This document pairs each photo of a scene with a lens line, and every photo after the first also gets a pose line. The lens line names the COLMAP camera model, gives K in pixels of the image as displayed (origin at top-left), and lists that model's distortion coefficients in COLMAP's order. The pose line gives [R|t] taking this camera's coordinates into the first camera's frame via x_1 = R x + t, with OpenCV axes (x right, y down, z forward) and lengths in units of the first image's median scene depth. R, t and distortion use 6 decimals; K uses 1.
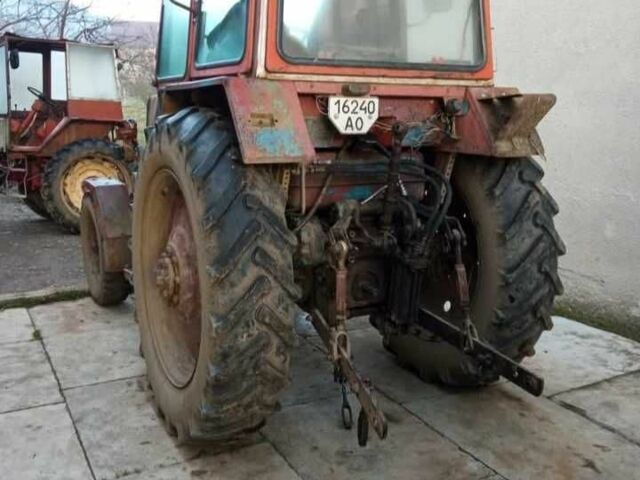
lens RADIAL K [[667.5, 0, 320.0], [0, 667.5, 240.0], [0, 0, 1]] dist [0.106826, -0.009053]
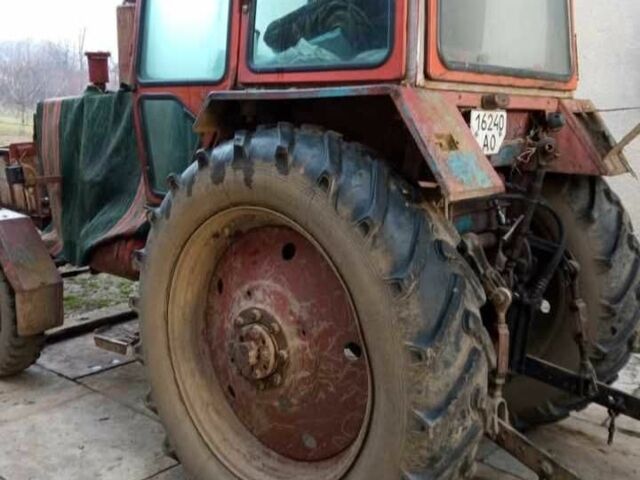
lens RADIAL K [[667.5, 0, 320.0], [0, 667.5, 240.0], [0, 0, 1]] dist [0.106826, -0.009053]
pose [[0.934702, -0.059737, 0.350378, -0.428009], [0.060742, 0.998120, 0.008129, -0.070988], [-0.350205, 0.013685, 0.936573, 0.288468]]
